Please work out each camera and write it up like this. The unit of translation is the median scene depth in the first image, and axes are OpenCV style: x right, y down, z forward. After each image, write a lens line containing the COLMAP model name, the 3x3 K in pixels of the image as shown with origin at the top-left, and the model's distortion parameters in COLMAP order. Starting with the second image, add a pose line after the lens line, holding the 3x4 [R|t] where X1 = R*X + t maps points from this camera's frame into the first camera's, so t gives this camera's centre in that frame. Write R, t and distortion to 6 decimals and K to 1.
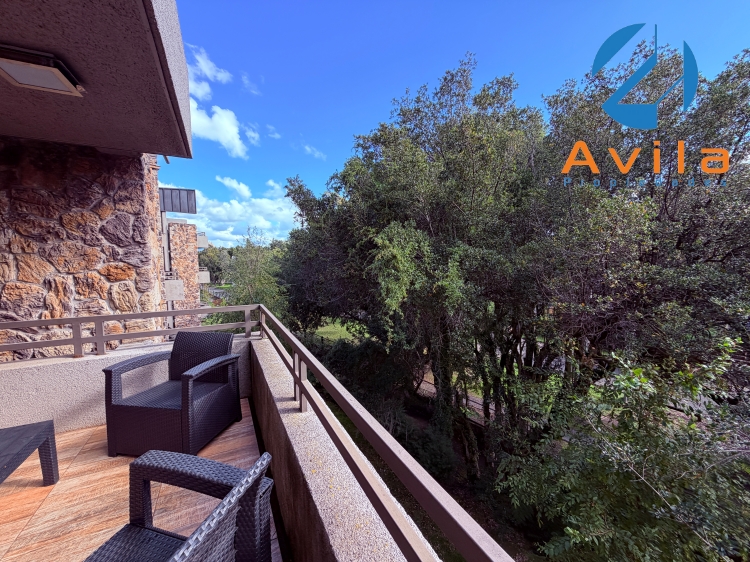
lens RADIAL K [[298.6, 0, 375.0], [0, 298.6, 281.0], [0, 0, 1]] dist [-0.009788, -0.000068]
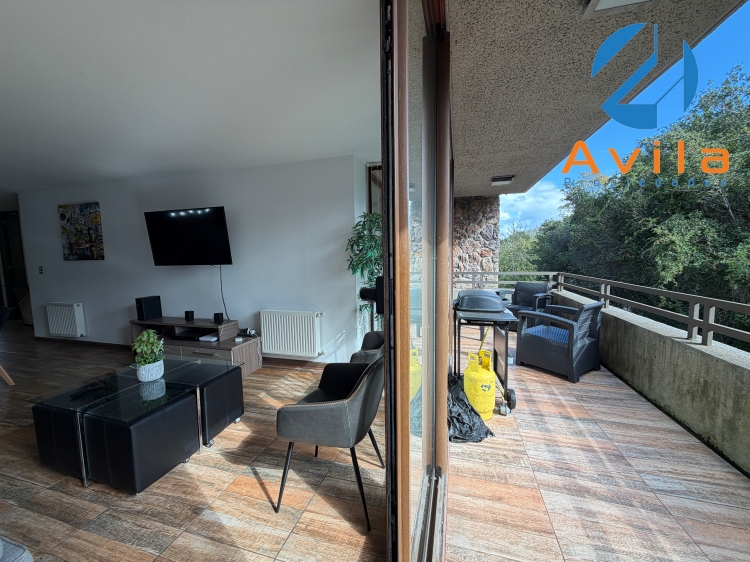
lens RADIAL K [[297.6, 0, 373.3], [0, 297.6, 282.3], [0, 0, 1]] dist [0.000803, -0.000371]
pose [[0.730670, 0.062706, -0.679845, 0.000881], [-0.041812, 0.998014, 0.047114, 0.101681], [0.681449, -0.005999, 0.731841, -0.979766]]
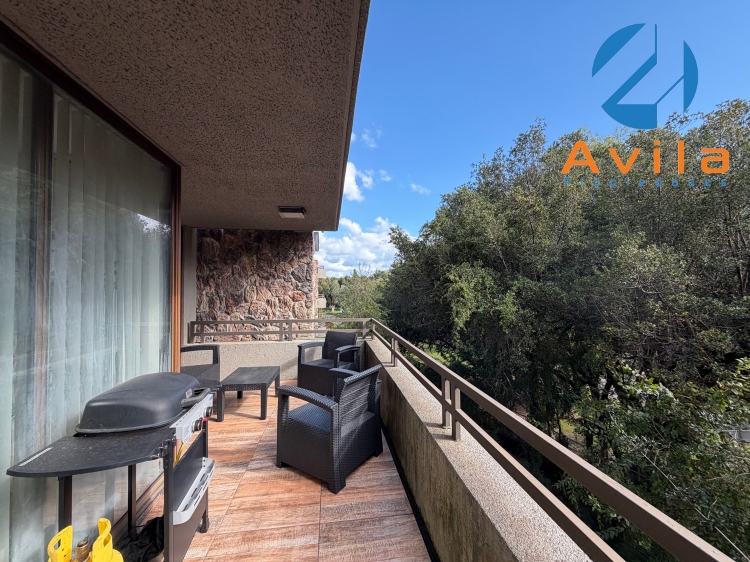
lens RADIAL K [[297.6, 0, 373.3], [0, 297.6, 282.3], [0, 0, 1]] dist [0.000803, -0.000371]
pose [[0.943779, -0.000968, -0.330575, 0.141986], [-0.029609, 0.995729, -0.087448, 0.026954], [0.329248, 0.092320, 0.939720, -0.493655]]
